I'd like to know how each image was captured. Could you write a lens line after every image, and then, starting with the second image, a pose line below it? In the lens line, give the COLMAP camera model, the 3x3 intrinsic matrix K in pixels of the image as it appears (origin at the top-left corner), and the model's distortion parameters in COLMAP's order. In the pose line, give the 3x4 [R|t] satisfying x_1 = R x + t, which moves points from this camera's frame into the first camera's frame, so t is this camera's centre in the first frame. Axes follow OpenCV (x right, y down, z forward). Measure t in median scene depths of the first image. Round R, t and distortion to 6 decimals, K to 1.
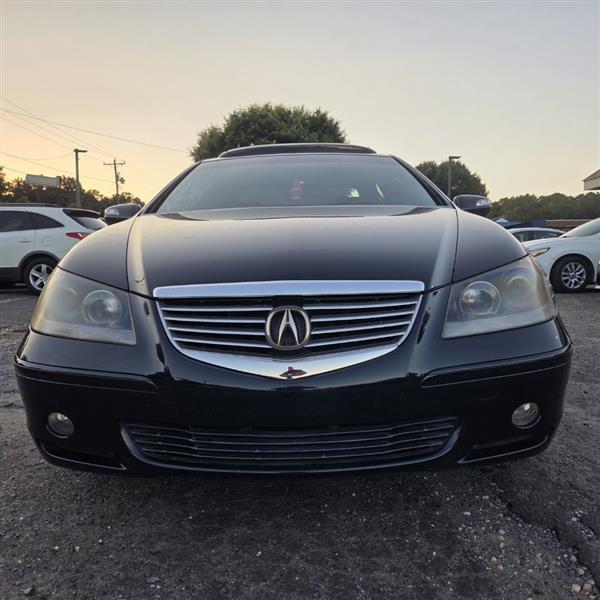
lens RADIAL K [[537.1, 0, 300.0], [0, 537.1, 313.3], [0, 0, 1]] dist [0.075404, -0.063016]
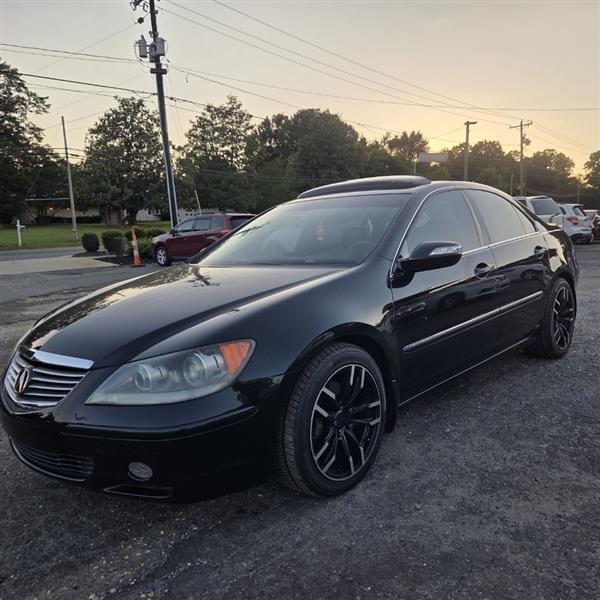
lens RADIAL K [[537.1, 0, 304.4], [0, 537.1, 308.0], [0, 0, 1]] dist [0.075404, -0.063016]
pose [[0.746071, 0.084436, -0.660491, 0.239841], [-0.044351, 0.996026, 0.077233, -0.050921], [0.664388, -0.028328, 0.746851, 0.043333]]
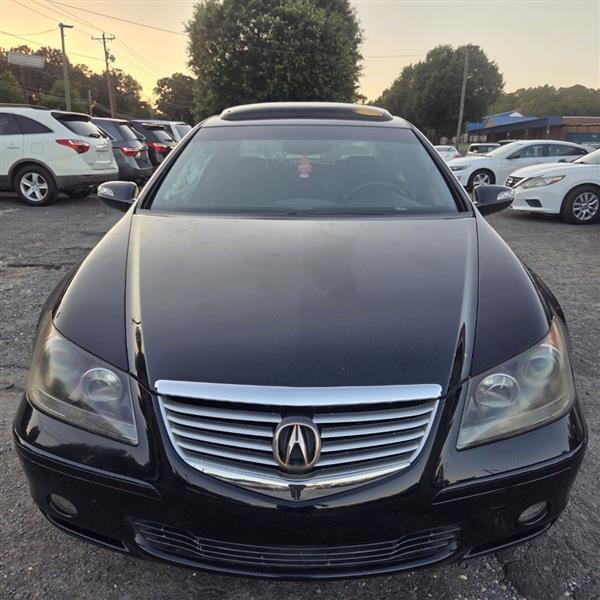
lens RADIAL K [[537.1, 0, 298.8], [0, 537.1, 312.3], [0, 0, 1]] dist [0.075404, -0.063016]
pose [[0.999480, 0.031811, 0.005183, -0.004384], [-0.032214, 0.980844, 0.192115, -0.053394], [0.001028, -0.192182, 0.981359, 0.014285]]
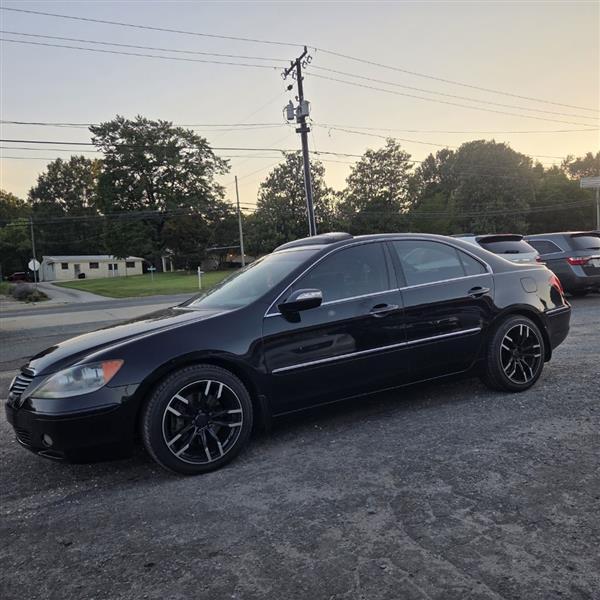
lens RADIAL K [[537.1, 0, 299.8], [0, 537.1, 314.1], [0, 0, 1]] dist [0.075404, -0.063016]
pose [[0.495346, 0.042193, -0.867670, 0.419069], [-0.028536, 0.999071, 0.032292, -0.061630], [0.868227, 0.008764, 0.496090, 0.121583]]
